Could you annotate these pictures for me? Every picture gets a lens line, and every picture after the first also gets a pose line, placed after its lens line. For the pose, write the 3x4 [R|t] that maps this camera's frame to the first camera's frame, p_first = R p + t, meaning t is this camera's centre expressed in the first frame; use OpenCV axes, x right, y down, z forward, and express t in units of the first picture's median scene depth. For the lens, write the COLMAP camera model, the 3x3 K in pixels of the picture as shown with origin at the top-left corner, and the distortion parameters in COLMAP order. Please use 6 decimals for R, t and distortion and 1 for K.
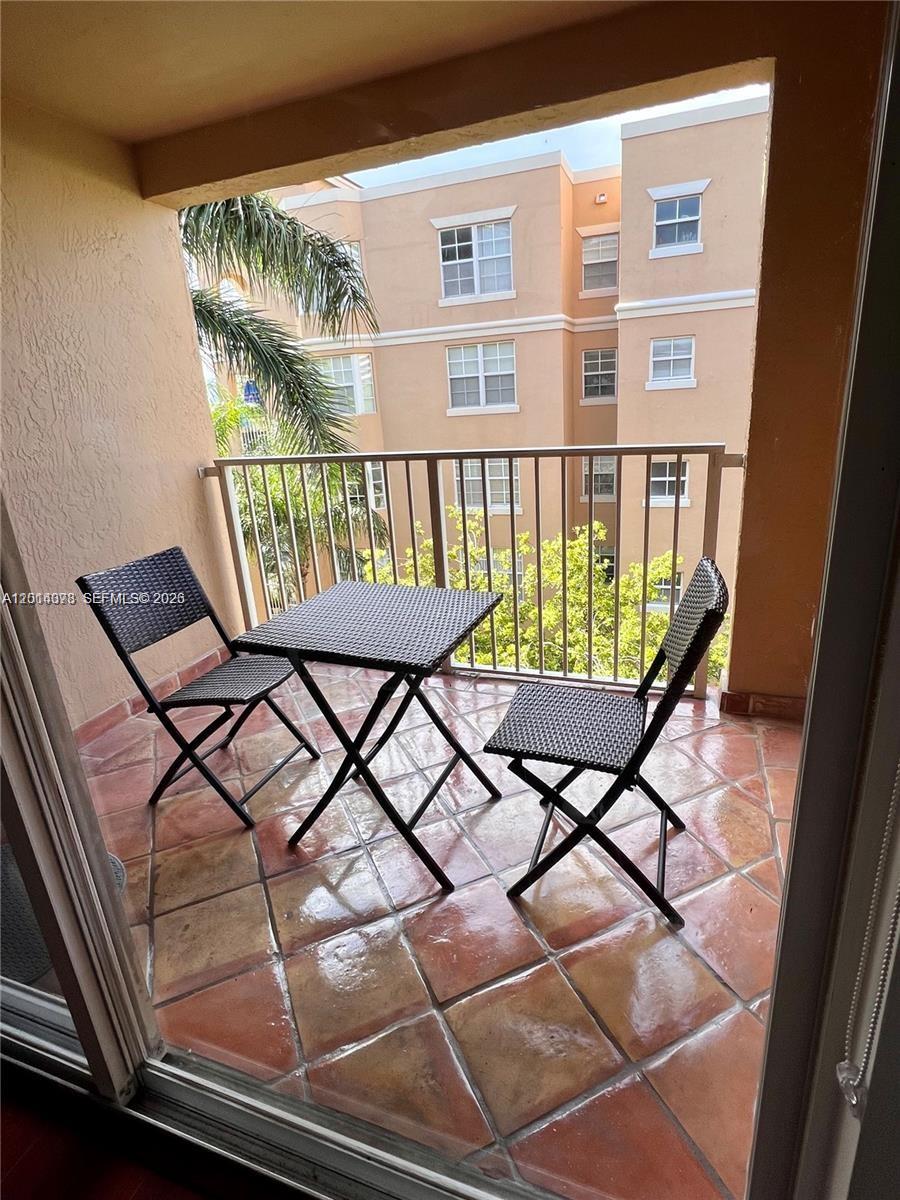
lens RADIAL K [[624.7, 0, 453.4], [0, 624.7, 602.6], [0, 0, 1]] dist [-0.003092, -0.000206]
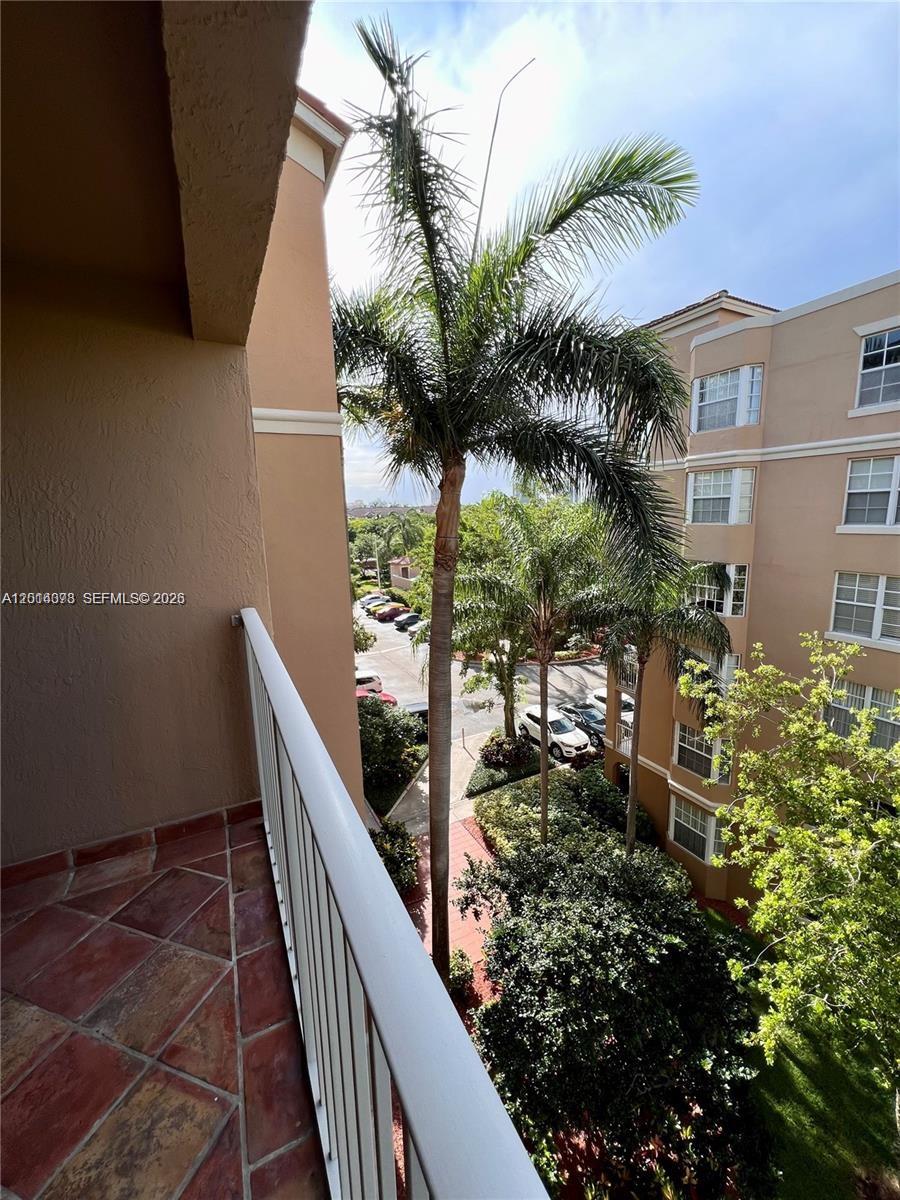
lens RADIAL K [[481.7, 0, 452.0], [0, 481.7, 598.0], [0, 0, 1]] dist [0.003918, 0.000307]
pose [[0.735602, 0.164316, -0.657184, 0.060528], [-0.236301, 0.971439, -0.021609, -0.063764], [0.634864, 0.171189, 0.753420, 0.141199]]
